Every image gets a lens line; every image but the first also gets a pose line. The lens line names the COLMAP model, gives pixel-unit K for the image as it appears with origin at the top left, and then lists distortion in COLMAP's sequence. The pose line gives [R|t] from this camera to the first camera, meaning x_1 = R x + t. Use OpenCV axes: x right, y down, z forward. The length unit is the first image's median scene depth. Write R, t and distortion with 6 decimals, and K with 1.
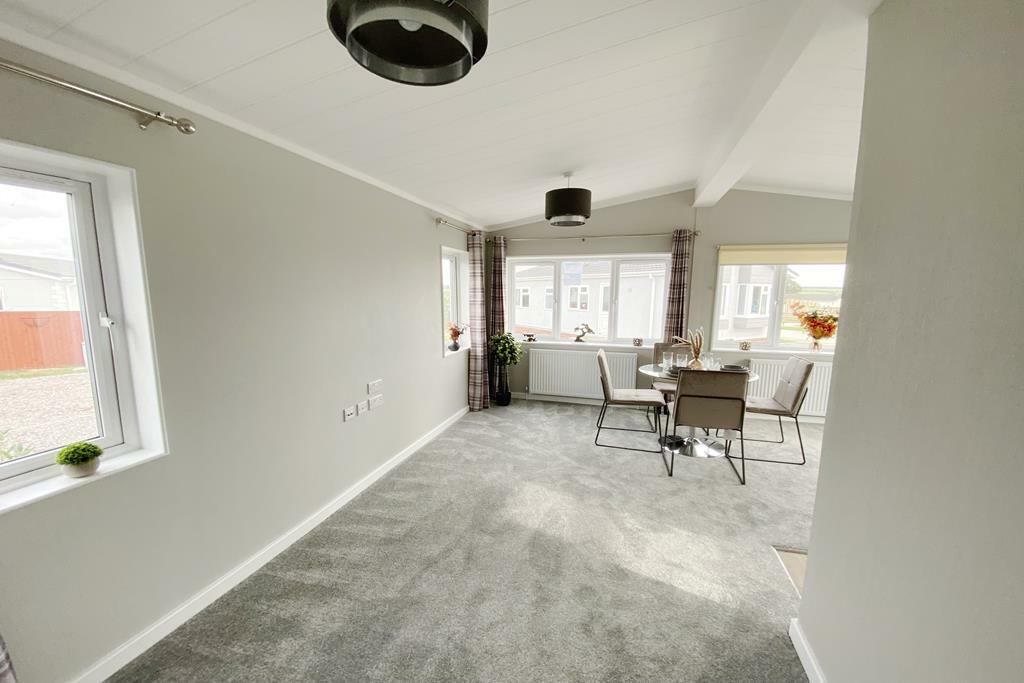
lens RADIAL K [[408.2, 0, 510.1], [0, 408.2, 354.4], [0, 0, 1]] dist [0.012956, -0.018319]
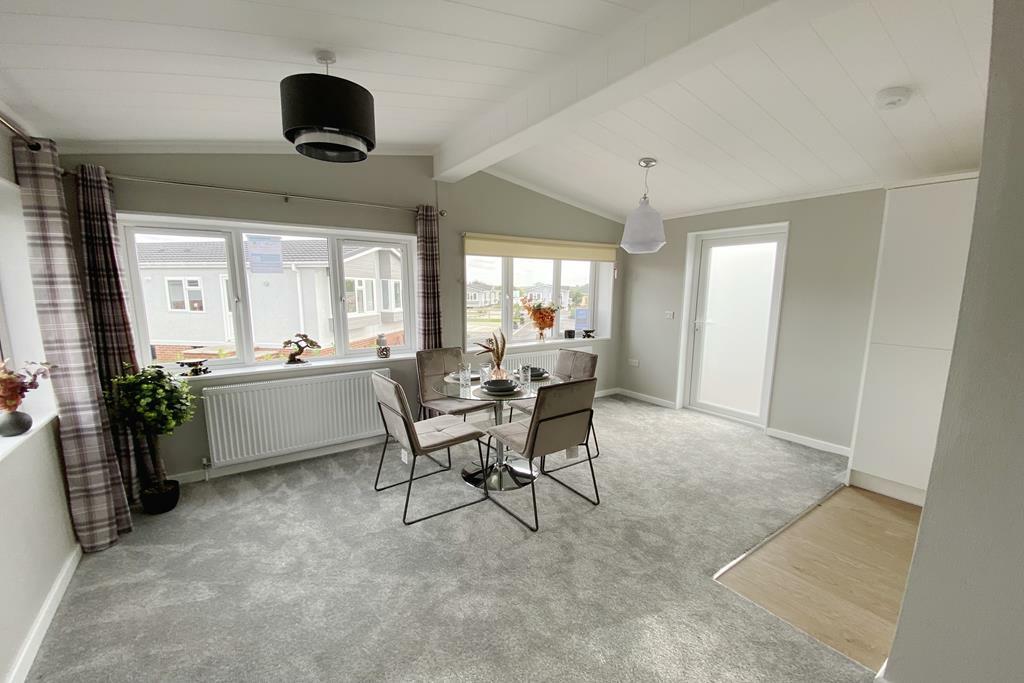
lens RADIAL K [[408.2, 0, 510.1], [0, 408.2, 354.4], [0, 0, 1]] dist [0.012956, -0.018319]
pose [[0.632410, -0.125677, 0.764371, -0.113663], [0.117193, 0.990916, 0.065964, -0.051777], [-0.765718, 0.047863, 0.641393, 0.372248]]
